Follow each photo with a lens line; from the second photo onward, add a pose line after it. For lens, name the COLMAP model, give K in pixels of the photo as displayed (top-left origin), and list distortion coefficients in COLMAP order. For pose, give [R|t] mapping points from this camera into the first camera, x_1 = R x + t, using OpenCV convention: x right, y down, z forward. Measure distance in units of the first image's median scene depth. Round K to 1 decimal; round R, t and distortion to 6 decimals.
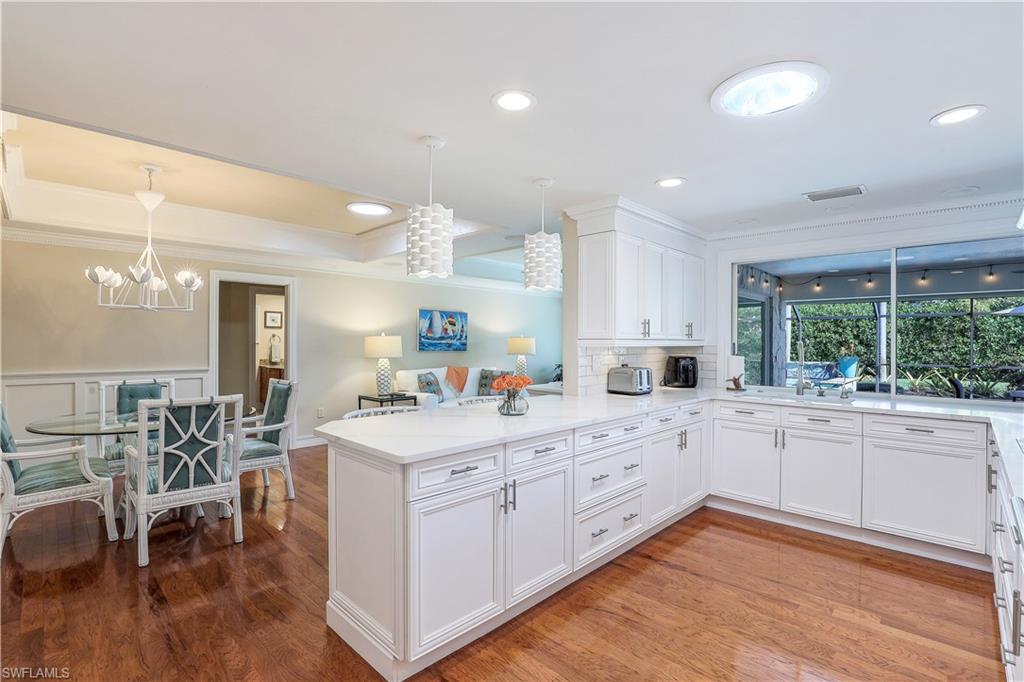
lens RADIAL K [[473.9, 0, 522.1], [0, 473.9, 341.2], [0, 0, 1]] dist [-0.021473, 0.000815]
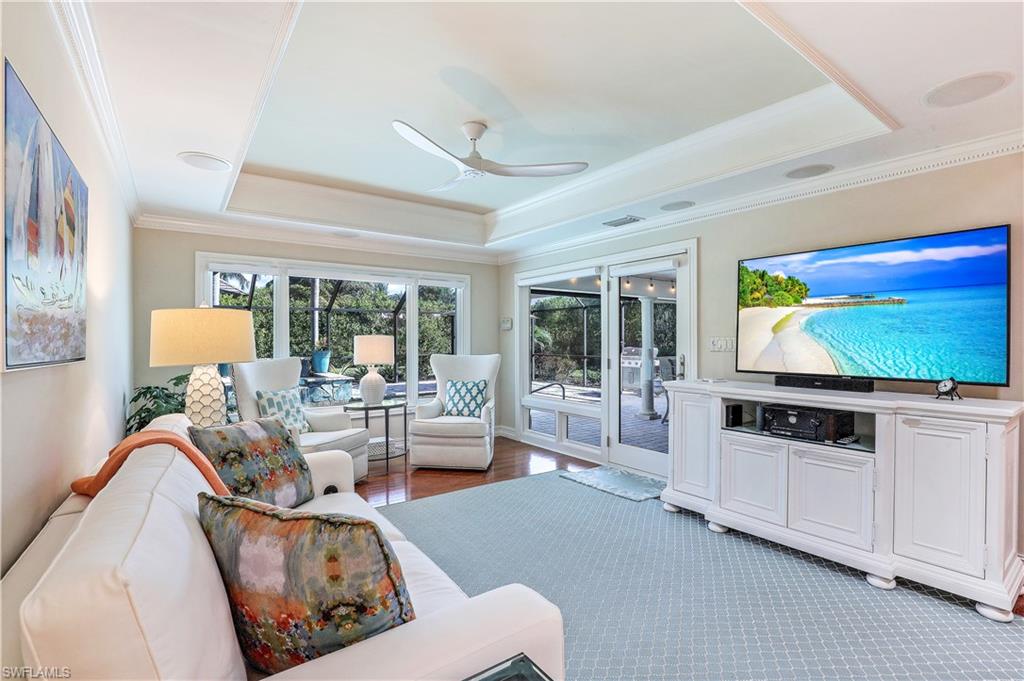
lens RADIAL K [[473.9, 0, 506.7], [0, 473.9, 335.5], [0, 0, 1]] dist [-0.021473, 0.000815]
pose [[0.194235, -0.002708, 0.980951, -0.303858], [0.008026, 0.999967, 0.001171, 0.010748], [-0.980922, 0.007645, 0.194250, 0.802864]]
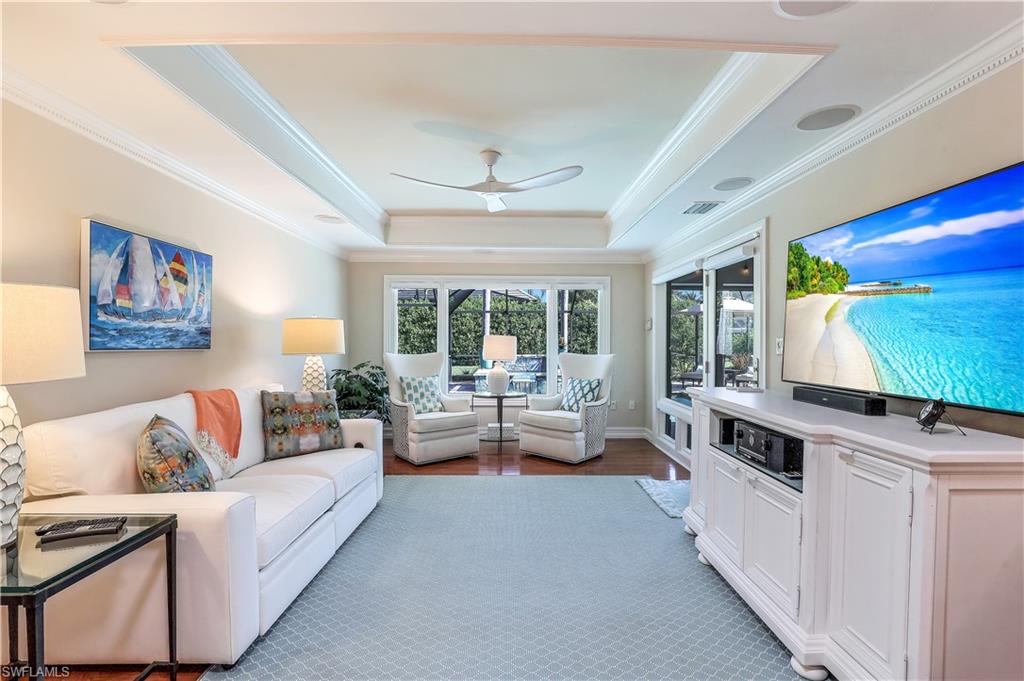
lens RADIAL K [[473.9, 0, 509.6], [0, 473.9, 336.2], [0, 0, 1]] dist [-0.021473, 0.000815]
pose [[0.721329, -0.003963, 0.692582, -0.219652], [0.006749, 0.999976, -0.001306, 0.012261], [-0.692560, 0.005616, 0.721338, 0.553617]]
